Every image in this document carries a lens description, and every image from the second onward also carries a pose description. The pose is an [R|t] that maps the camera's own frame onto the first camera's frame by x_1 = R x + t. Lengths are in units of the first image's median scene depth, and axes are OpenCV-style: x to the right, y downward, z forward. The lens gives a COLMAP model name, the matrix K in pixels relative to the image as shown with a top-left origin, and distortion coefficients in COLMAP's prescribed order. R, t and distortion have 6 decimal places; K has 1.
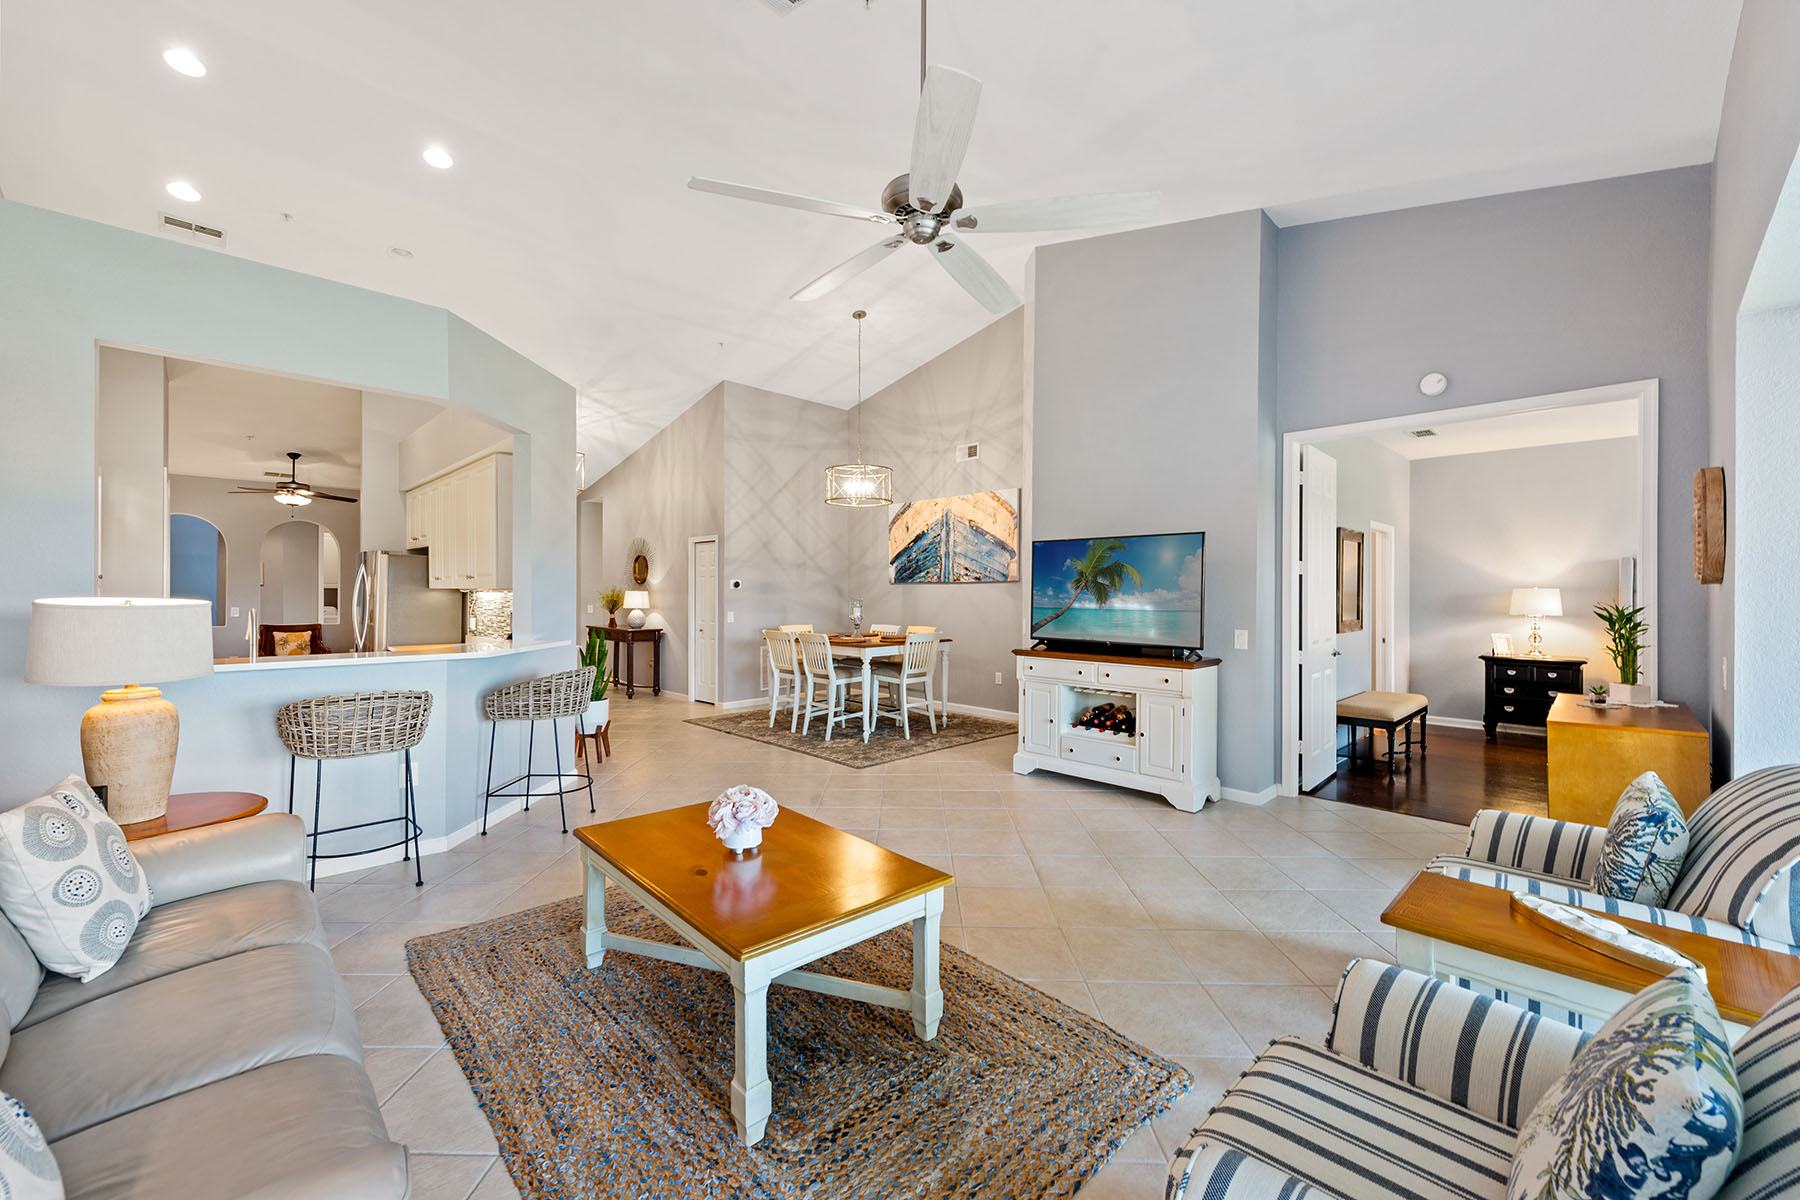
lens RADIAL K [[717.8, 0, 909.3], [0, 717.8, 604.2], [0, 0, 1]] dist [0.007538, -0.000073]
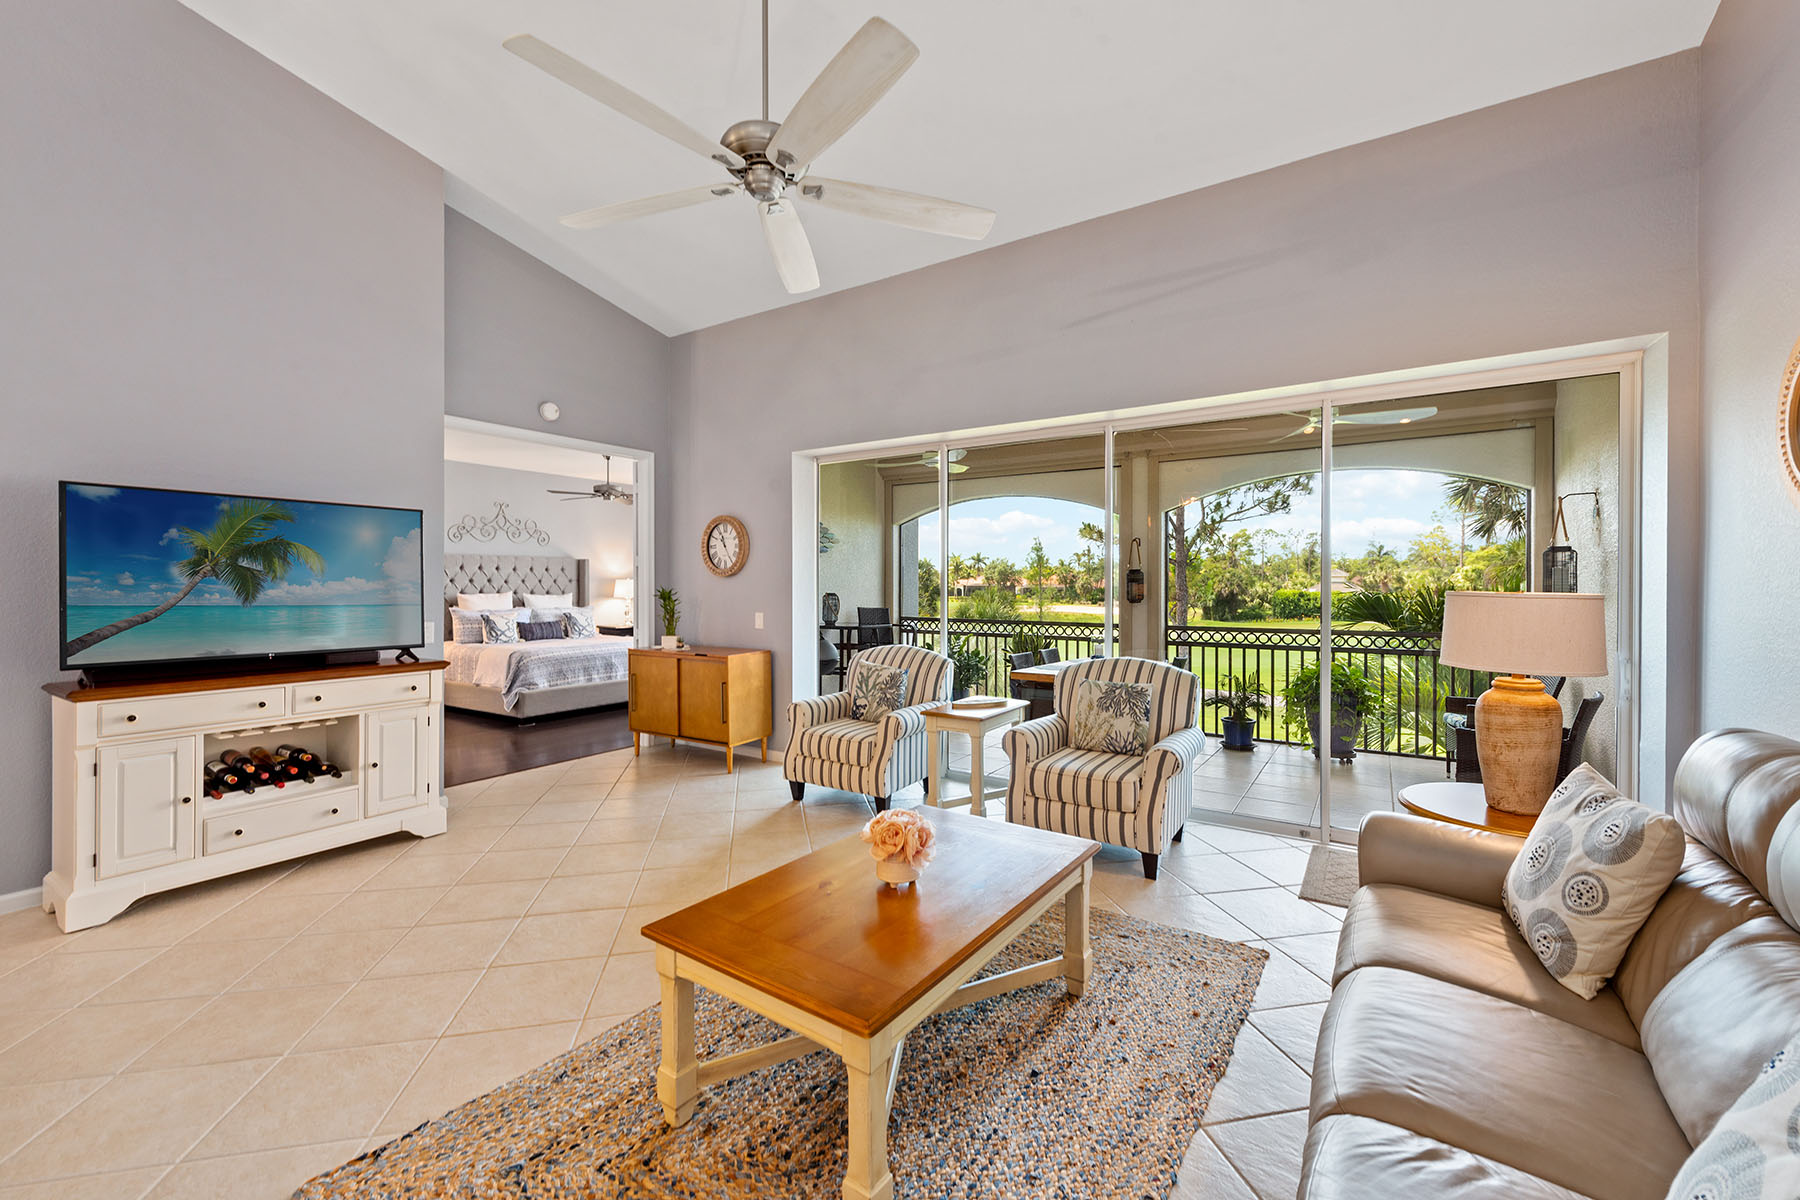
lens RADIAL K [[718.8, 0, 903.2], [0, 718.8, 583.8], [0, 0, 1]] dist [-0.004327, -0.000120]
pose [[-0.209057, -0.005377, 0.977889, -0.311658], [0.014901, 0.999851, 0.008683, -0.006810], [-0.977790, 0.016386, -0.208945, 0.340601]]
